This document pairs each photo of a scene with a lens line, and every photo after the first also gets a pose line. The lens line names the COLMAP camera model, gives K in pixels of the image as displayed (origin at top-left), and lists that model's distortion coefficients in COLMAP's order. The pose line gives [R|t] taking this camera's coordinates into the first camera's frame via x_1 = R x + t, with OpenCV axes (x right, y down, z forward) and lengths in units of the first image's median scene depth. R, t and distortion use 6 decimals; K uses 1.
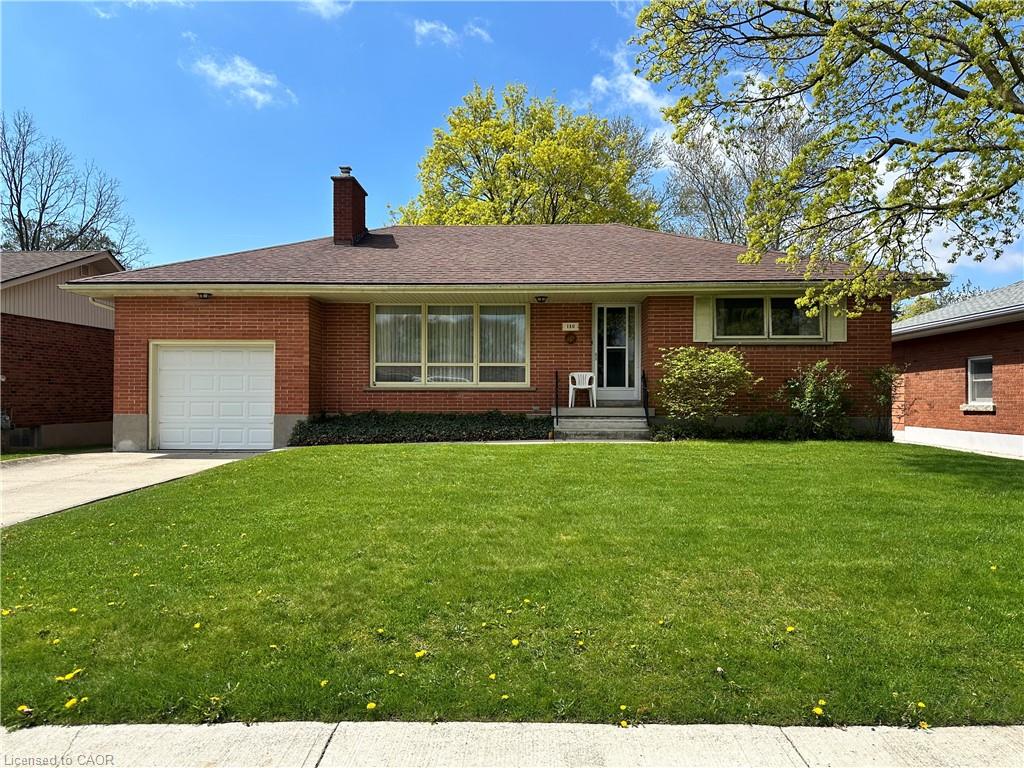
lens RADIAL K [[714.6, 0, 512.0], [0, 714.6, 389.6], [0, 0, 1]] dist [0.093384, -0.125531]
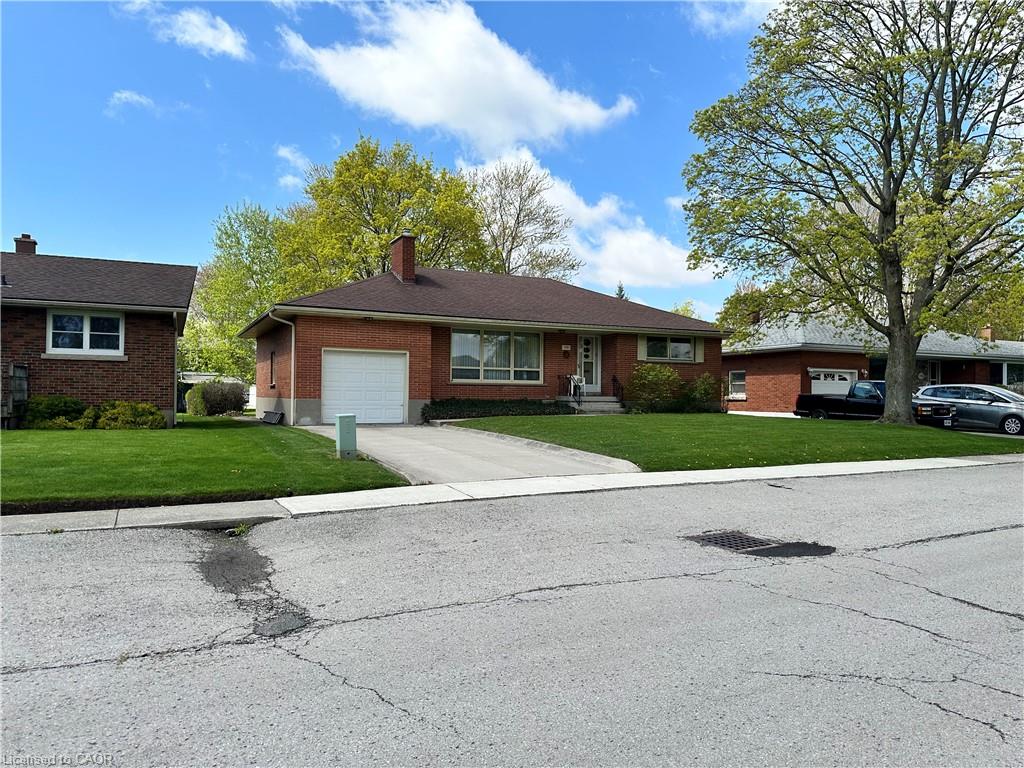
lens RADIAL K [[724.1, 0, 517.1], [0, 724.1, 386.3], [0, 0, 1]] dist [0.095590, -0.063858]
pose [[0.884379, 0.012874, 0.466593, -0.833282], [-0.012729, 0.999913, -0.003462, 0.009098], [-0.466597, -0.002878, 0.884466, -0.449109]]
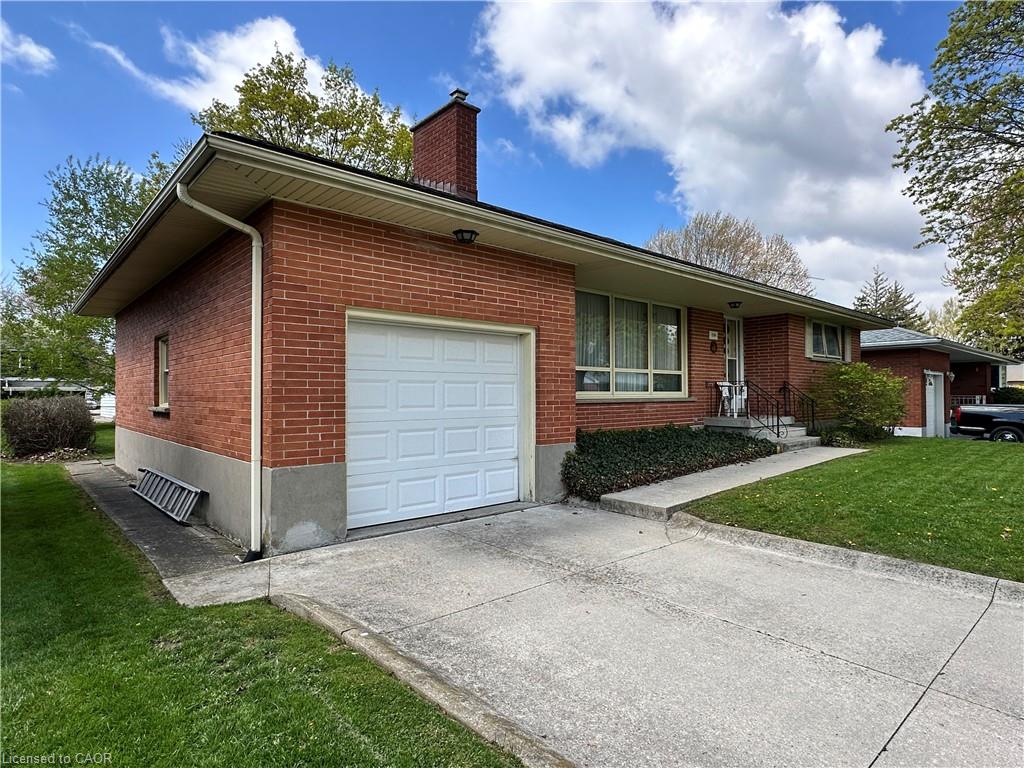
lens RADIAL K [[566.0, 0, 513.4], [0, 566.0, 387.1], [0, 0, 1]] dist [-0.000579, 0.000532]
pose [[0.720555, 0.003860, 0.693387, -0.682817], [-0.001713, 0.999991, -0.003787, -0.014066], [-0.693395, 0.001541, 0.720556, 0.655427]]
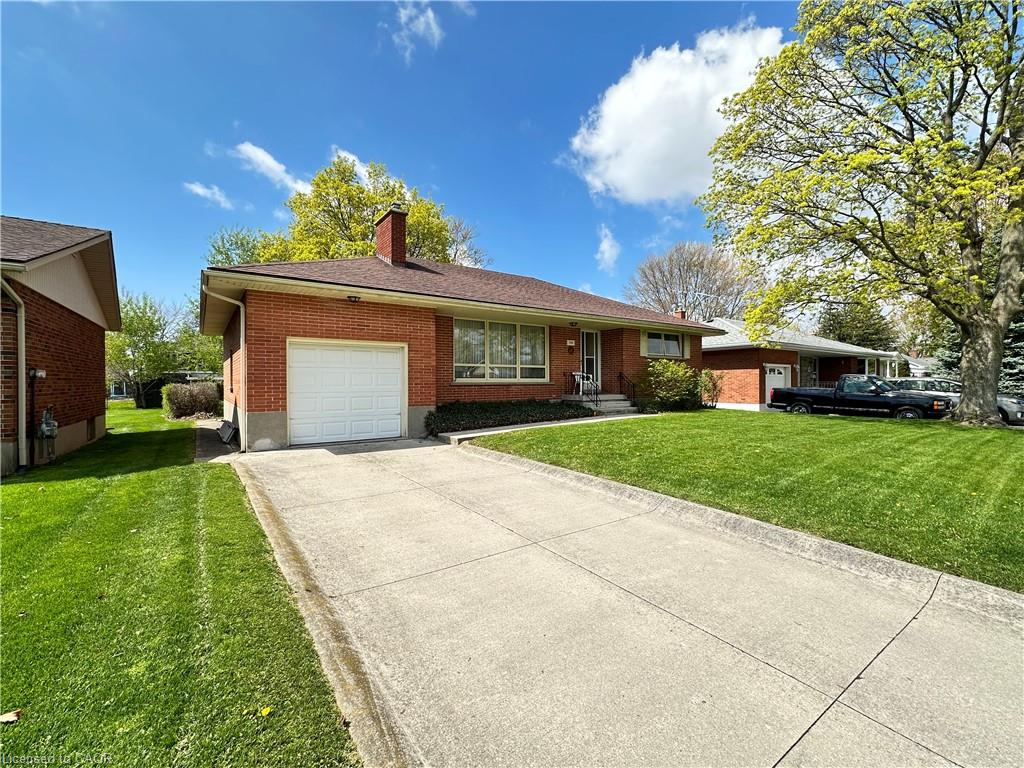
lens RADIAL K [[442.3, 0, 514.0], [0, 442.3, 384.0], [0, 0, 1]] dist [-0.000602, 0.000153]
pose [[0.793105, -0.007365, 0.609040, -0.626361], [-0.000262, 0.999923, 0.012433, -0.011201], [-0.609085, -0.010020, 0.793042, 0.325106]]
